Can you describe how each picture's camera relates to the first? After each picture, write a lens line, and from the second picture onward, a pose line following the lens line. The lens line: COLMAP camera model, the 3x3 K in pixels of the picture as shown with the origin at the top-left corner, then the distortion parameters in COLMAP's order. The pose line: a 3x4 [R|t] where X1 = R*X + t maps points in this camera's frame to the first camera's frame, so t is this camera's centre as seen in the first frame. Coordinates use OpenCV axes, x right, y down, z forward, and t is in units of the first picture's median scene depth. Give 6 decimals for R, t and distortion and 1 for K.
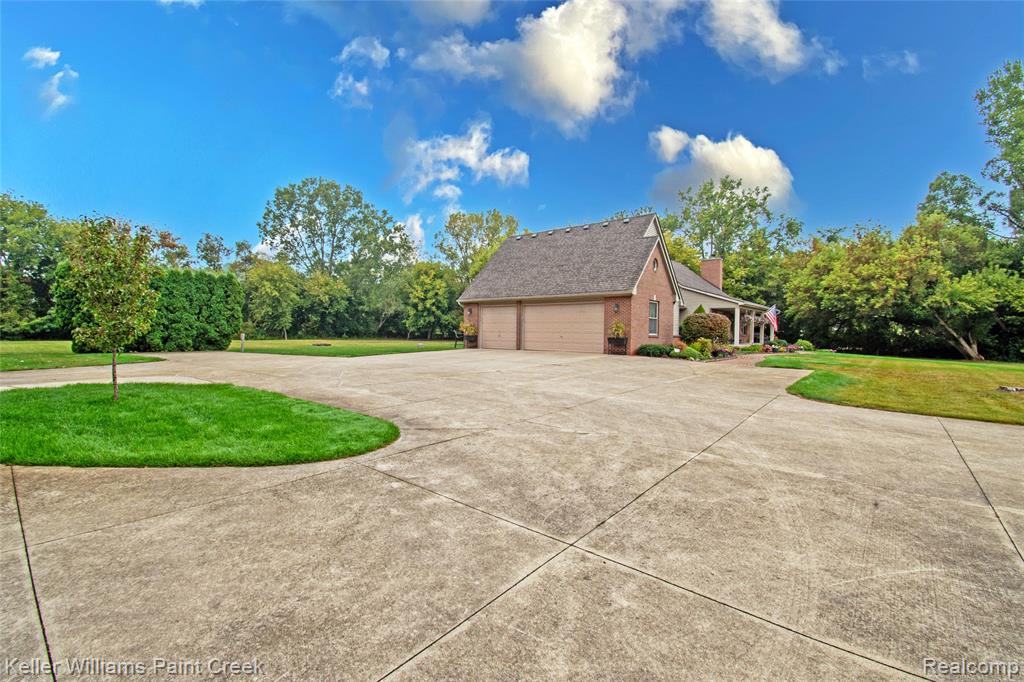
lens RADIAL K [[454.0, 0, 520.2], [0, 454.0, 340.7], [0, 0, 1]] dist [0.000377, -0.001116]
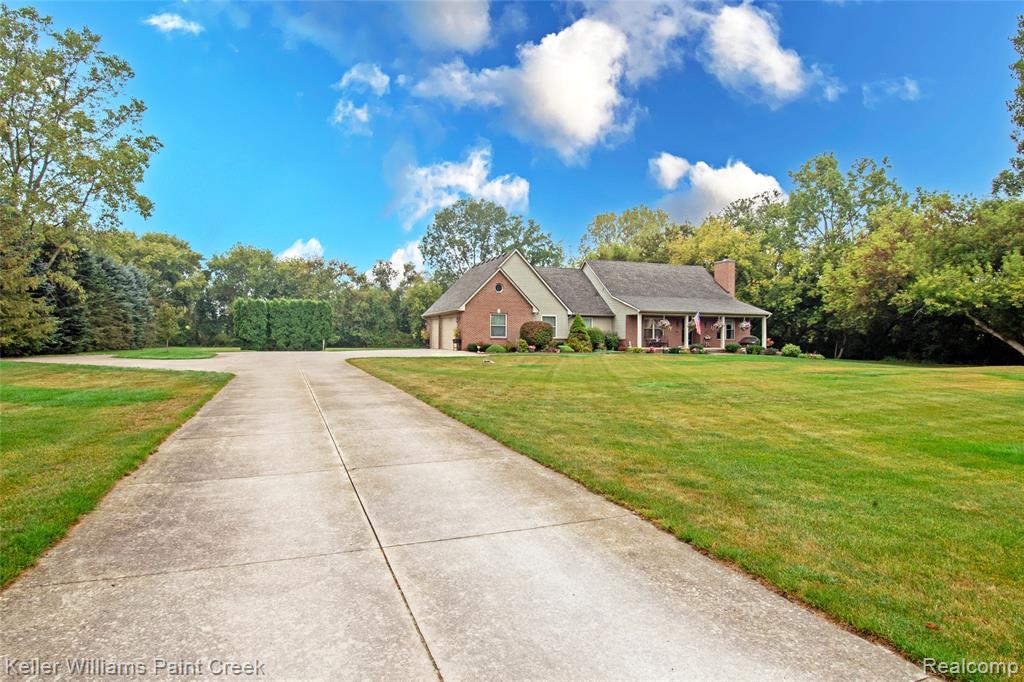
lens RADIAL K [[579.0, 0, 542.3], [0, 579.0, 343.3], [0, 0, 1]] dist [-0.039988, -0.000683]
pose [[0.895319, -0.005449, -0.445392, 0.334651], [-0.003711, 0.999799, -0.019692, 0.011542], [0.445410, 0.019283, 0.895119, -0.150850]]
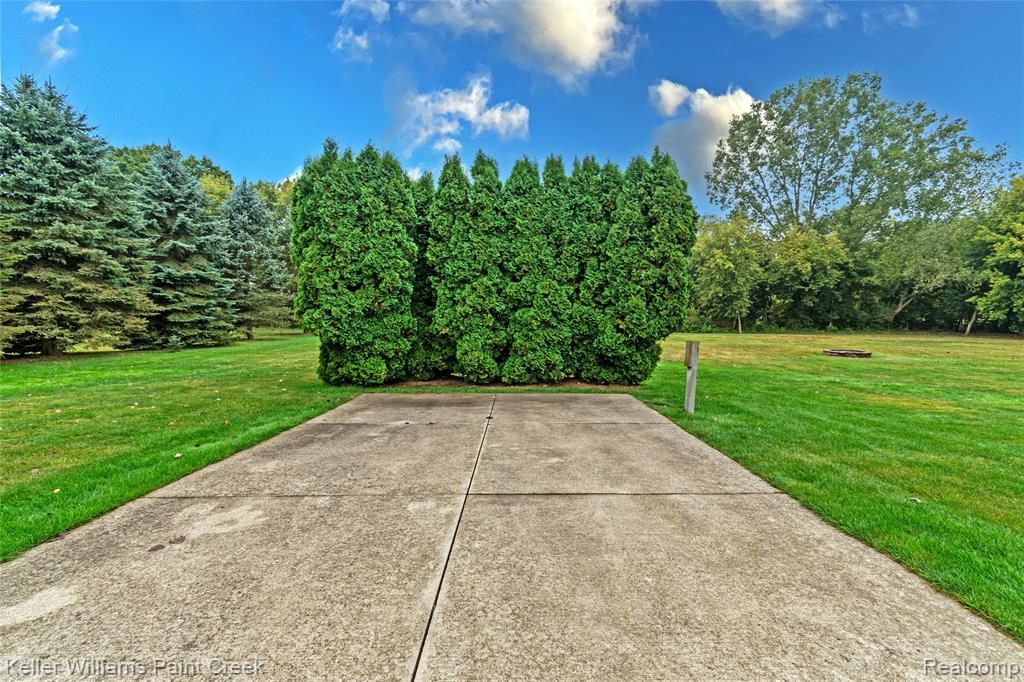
lens RADIAL K [[454.0, 0, 509.1], [0, 454.0, 344.0], [0, 0, 1]] dist [0.000377, -0.001116]
pose [[0.611551, 0.039271, -0.790230, -0.173295], [-0.010572, 0.999084, 0.041468, -0.008885], [0.791134, -0.017006, 0.611406, 0.279799]]
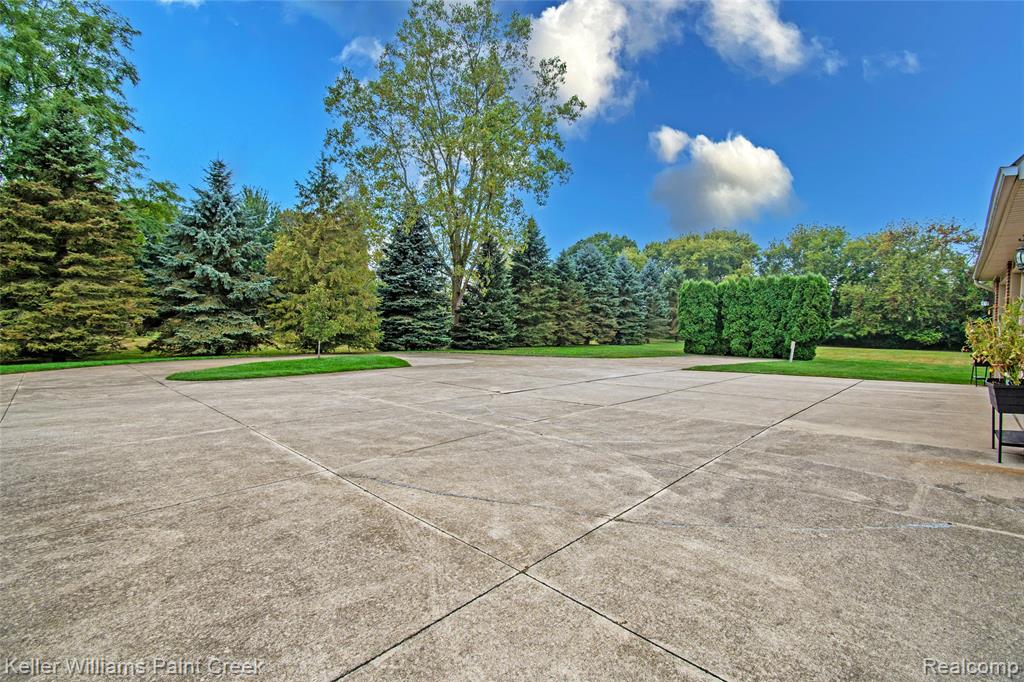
lens RADIAL K [[454.0, 0, 521.3], [0, 454.0, 343.0], [0, 0, 1]] dist [0.000377, -0.001116]
pose [[-0.083681, 0.021880, -0.996252, 0.117495], [-0.039544, 0.998898, 0.025260, -0.005265], [0.995708, 0.041510, -0.082724, 0.201852]]
